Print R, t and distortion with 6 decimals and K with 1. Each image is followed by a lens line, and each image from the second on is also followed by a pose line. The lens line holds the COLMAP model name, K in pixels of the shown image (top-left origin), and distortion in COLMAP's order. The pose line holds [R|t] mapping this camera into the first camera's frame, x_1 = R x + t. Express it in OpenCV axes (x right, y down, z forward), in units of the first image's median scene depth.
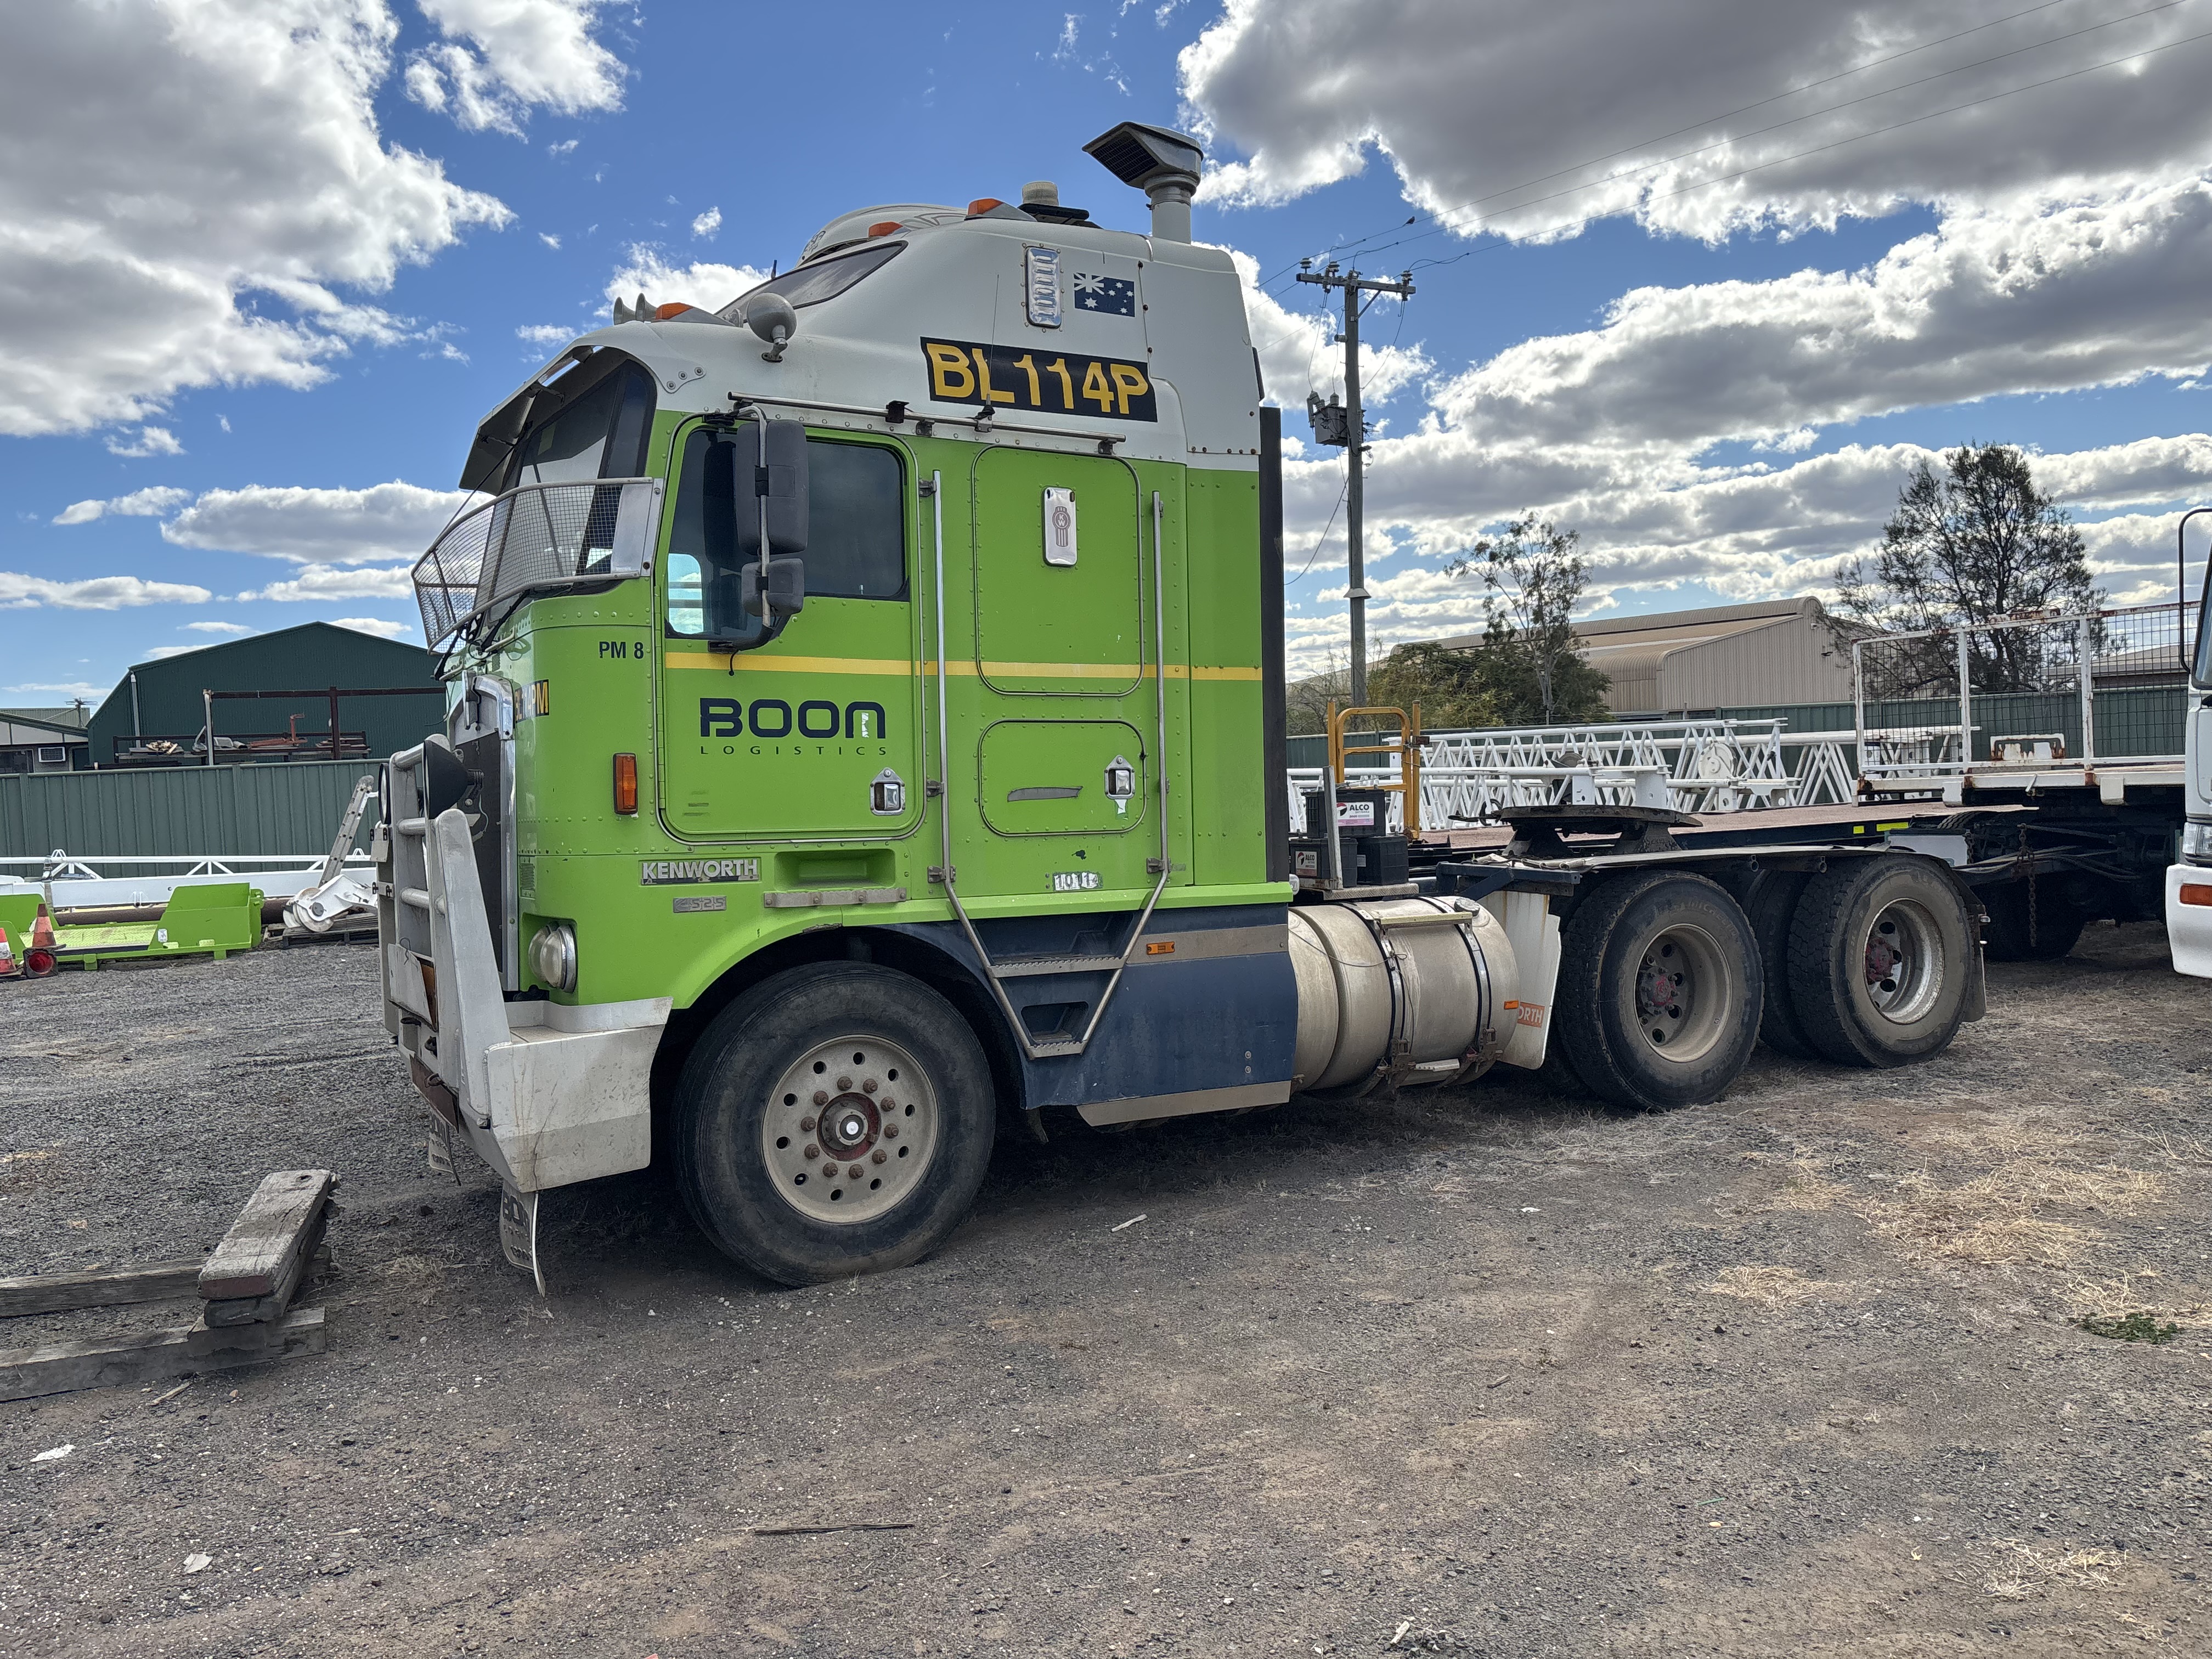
lens RADIAL K [[1652.2, 0, 1118.0], [0, 1652.2, 815.5], [0, 0, 1]] dist [0.036883, -0.022568]
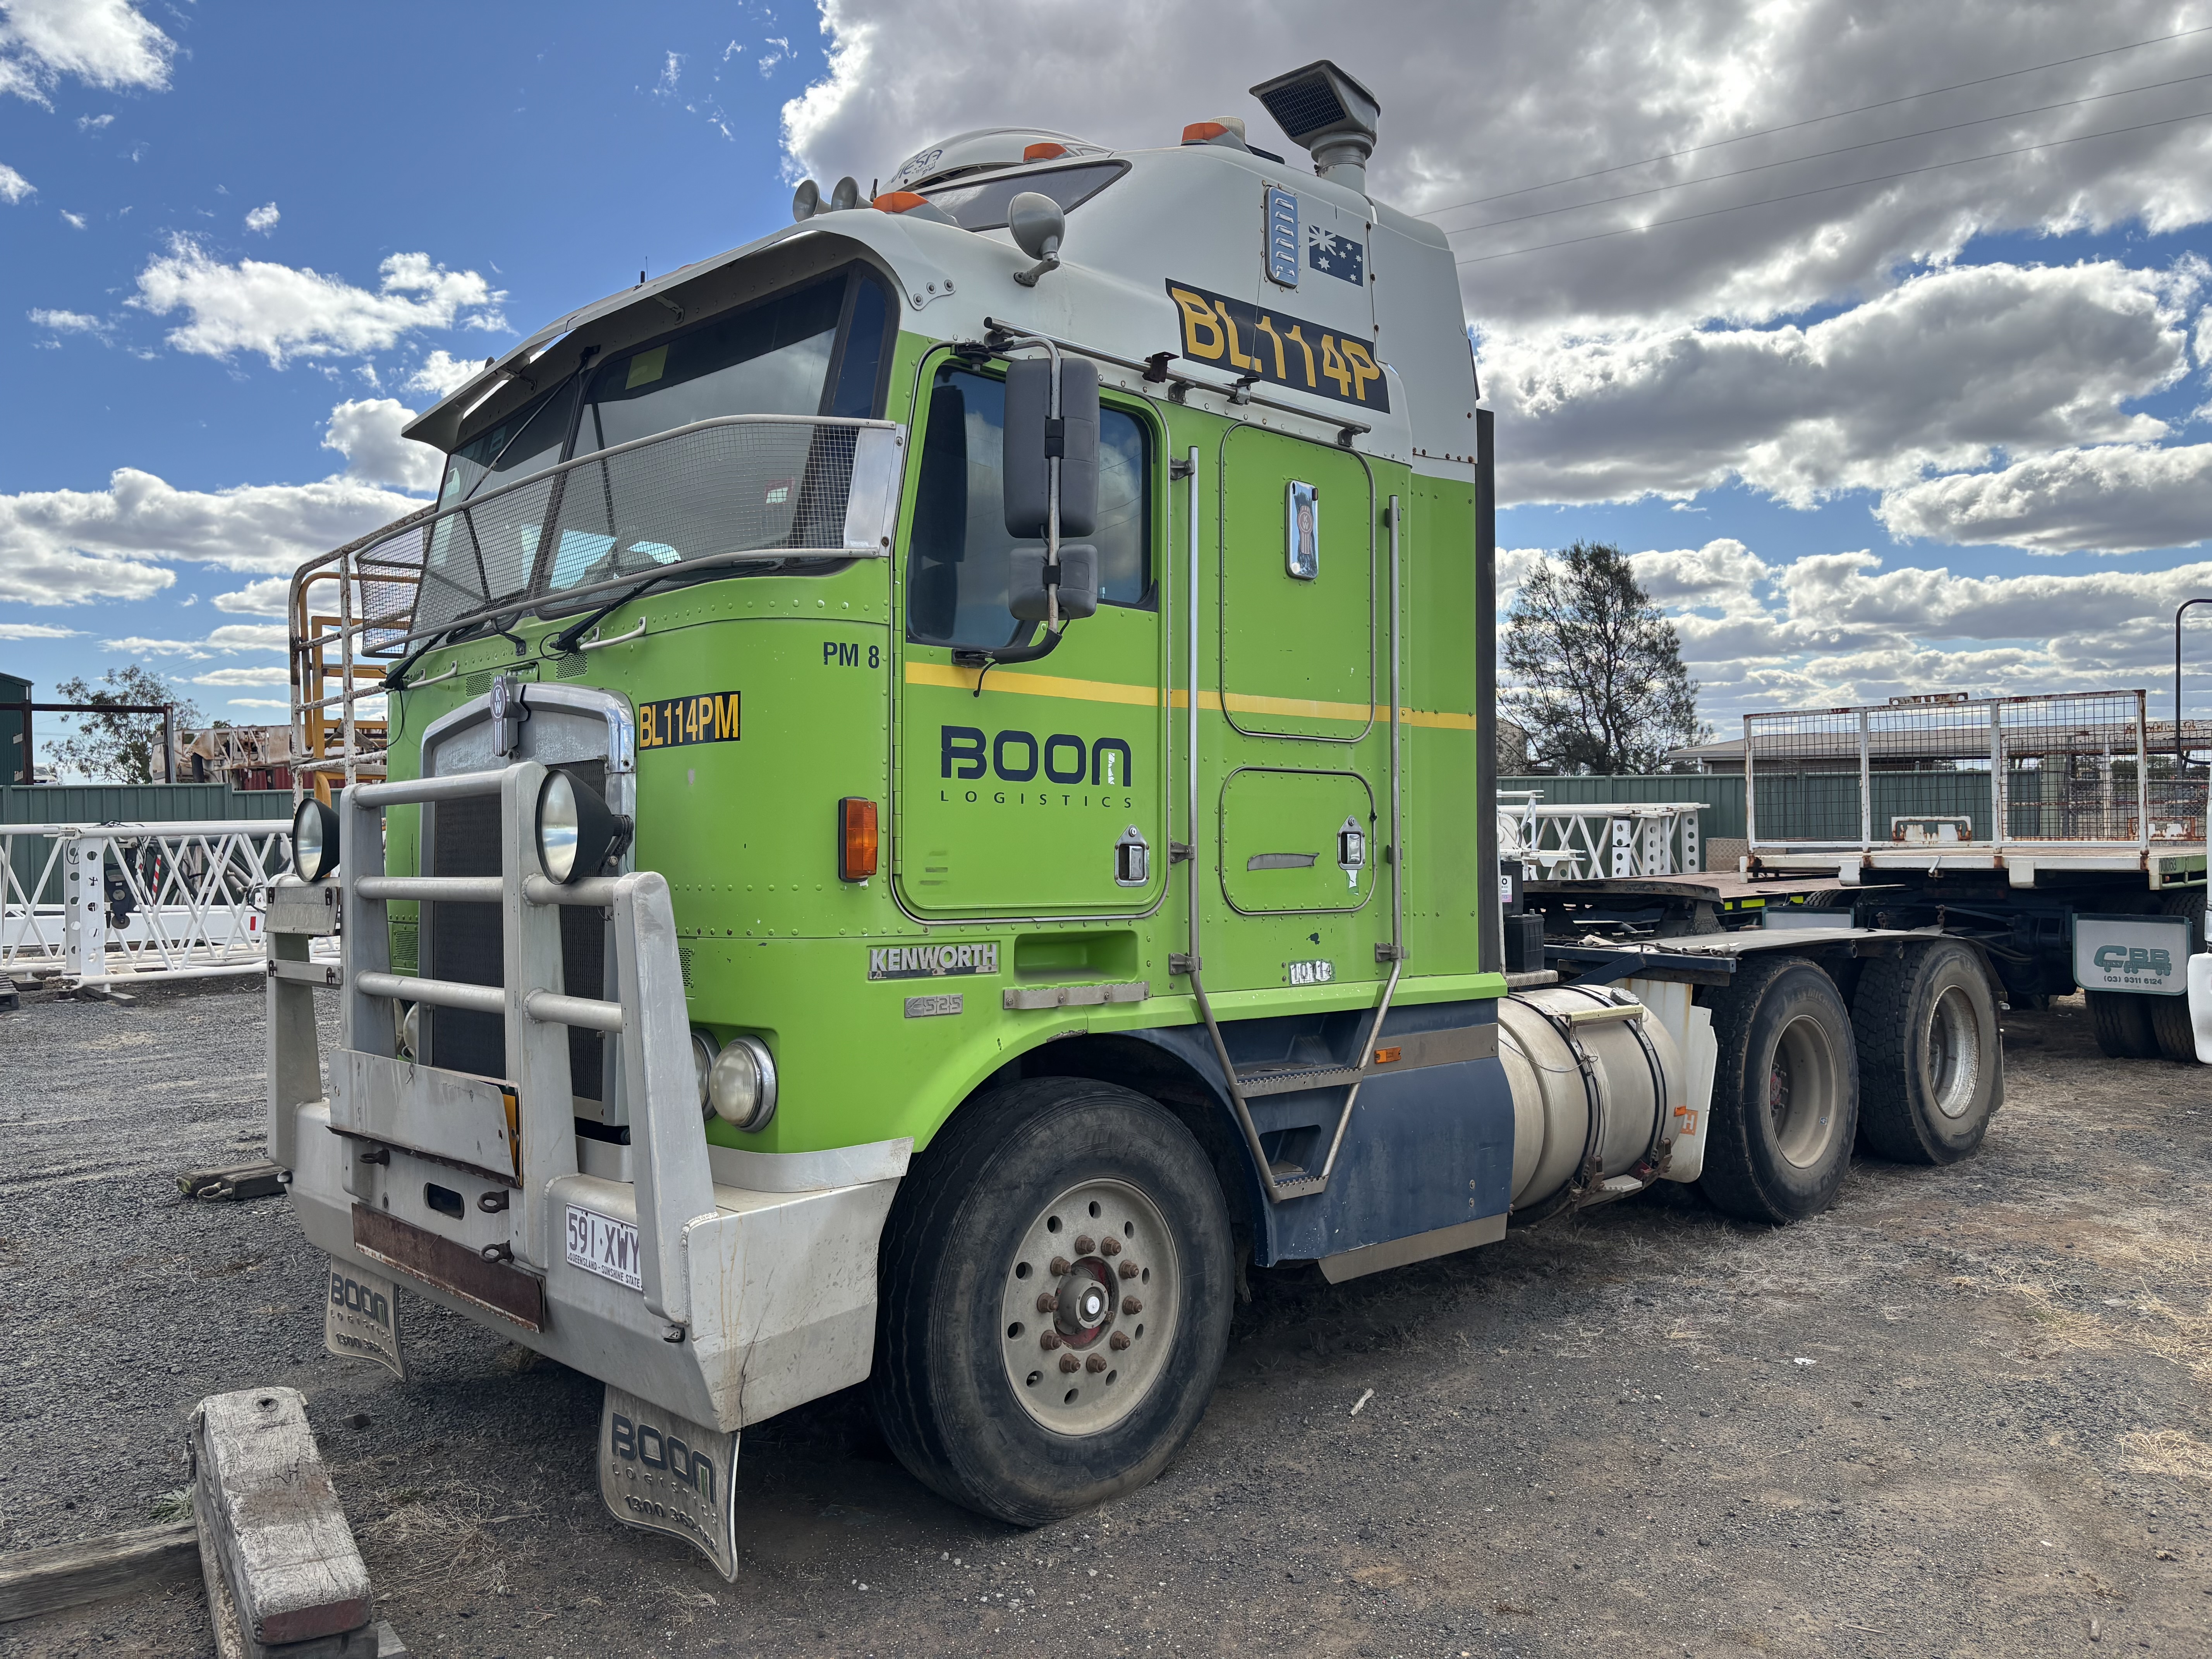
lens RADIAL K [[1657.7, 0, 1096.2], [0, 1657.7, 808.4], [0, 0, 1]] dist [0.041178, -0.040398]
pose [[0.973078, 0.028041, 0.228765, -0.319561], [-0.019321, 0.999002, -0.040272, -0.005063], [-0.229666, 0.034768, 0.972648, 0.245109]]
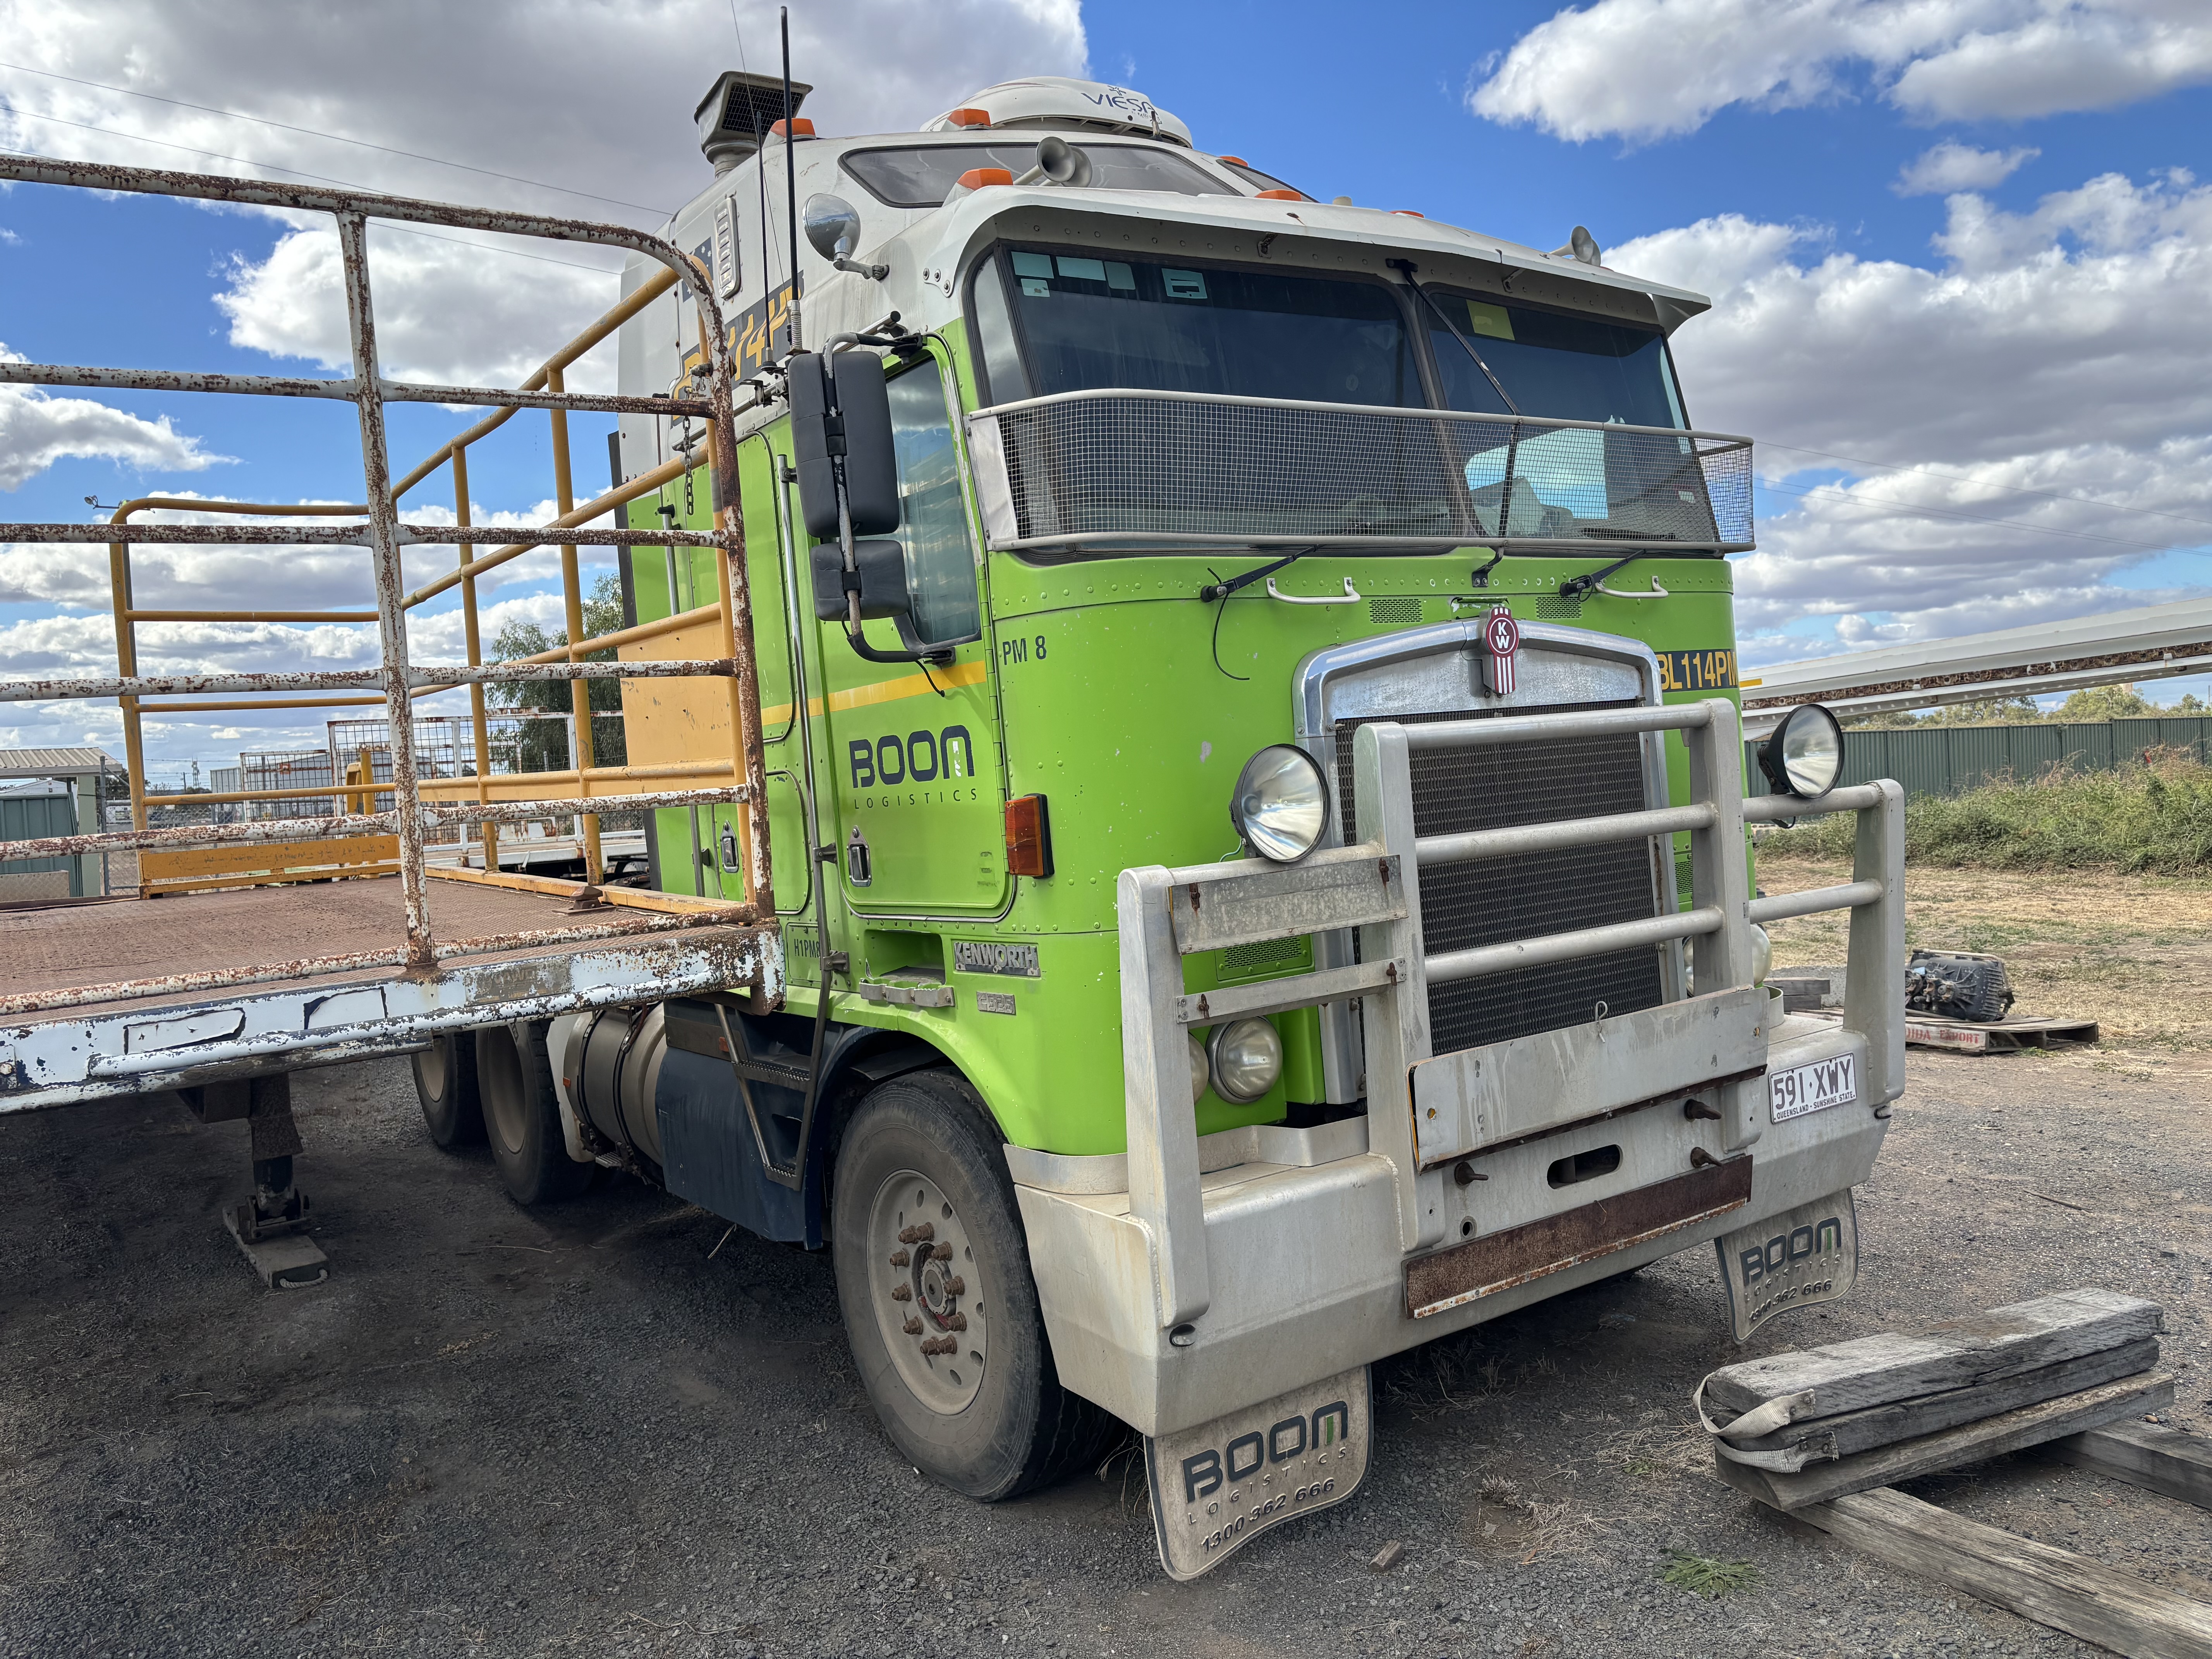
lens RADIAL K [[1657.7, 0, 1096.2], [0, 1657.7, 808.4], [0, 0, 1]] dist [0.041178, -0.040398]
pose [[-0.077300, 0.021258, 0.996781, -1.112760], [0.086377, 0.996156, -0.014546, -0.010184], [-0.993259, 0.084975, -0.078839, 1.292840]]
